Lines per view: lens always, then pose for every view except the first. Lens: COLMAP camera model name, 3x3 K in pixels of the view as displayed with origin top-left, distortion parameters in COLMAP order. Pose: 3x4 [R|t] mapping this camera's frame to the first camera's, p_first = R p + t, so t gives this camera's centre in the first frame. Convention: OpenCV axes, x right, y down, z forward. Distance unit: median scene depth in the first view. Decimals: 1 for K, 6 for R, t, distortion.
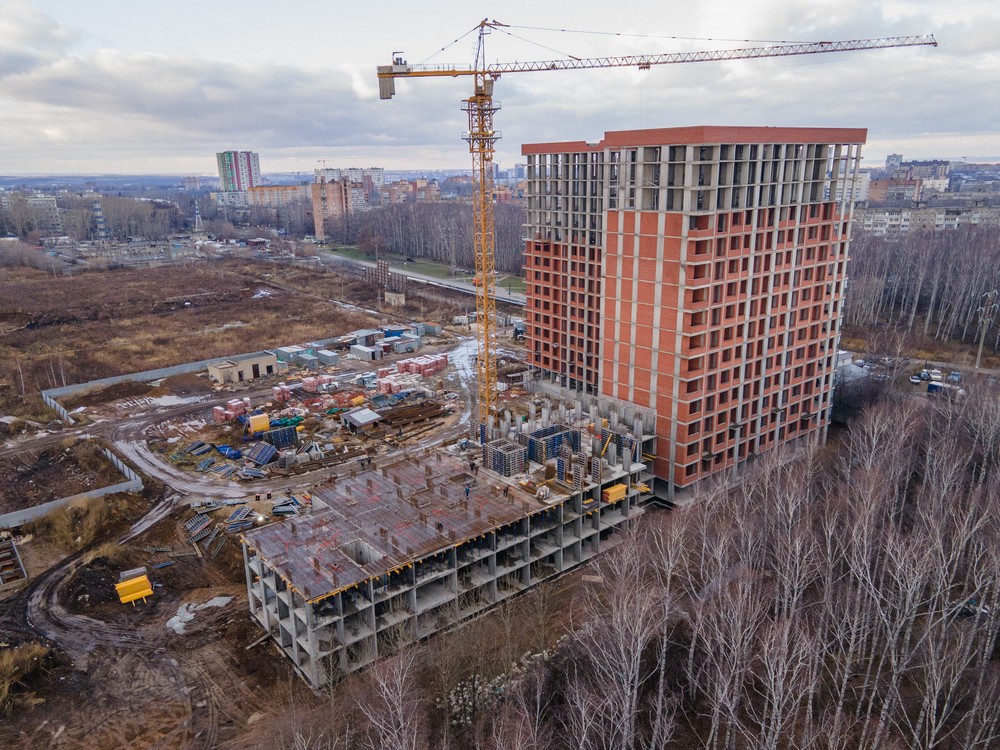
lens RADIAL K [[735.3, 0, 498.3], [0, 735.3, 382.3], [0, 0, 1]] dist [0.040479, 0.000882]
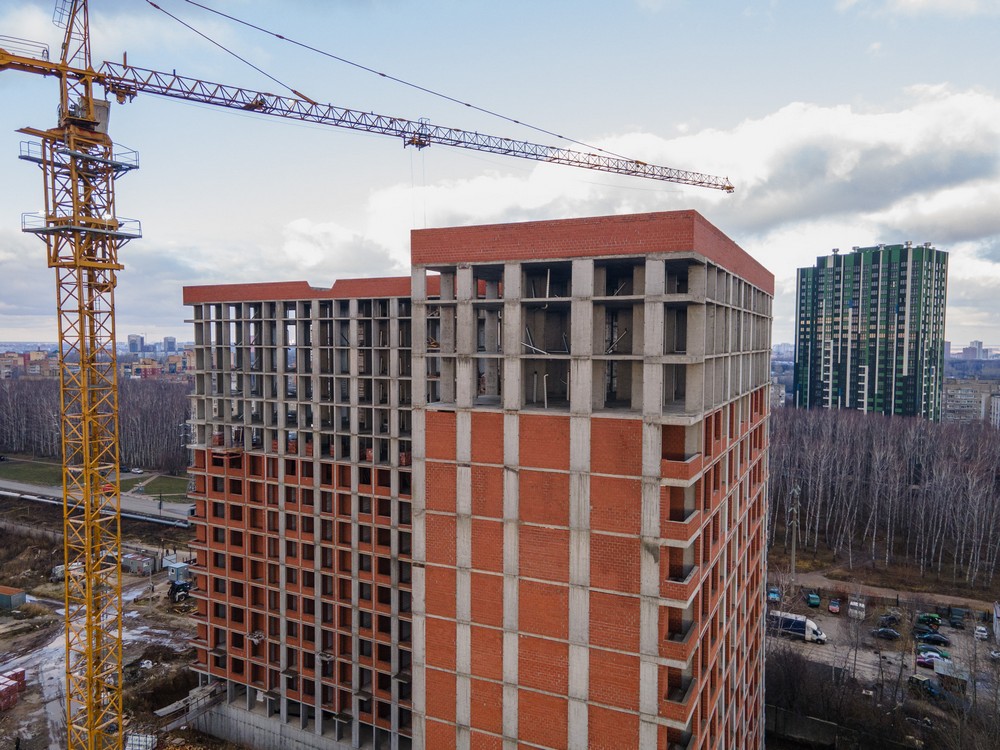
lens RADIAL K [[732.3, 0, 499.8], [0, 732.3, 385.9], [0, 0, 1]] dist [0.046247, 0.005256]
pose [[0.901057, -0.006212, 0.433657, 0.005351], [0.103717, 0.973971, -0.201551, -0.150209], [-0.421117, 0.226586, 0.878248, 0.584073]]
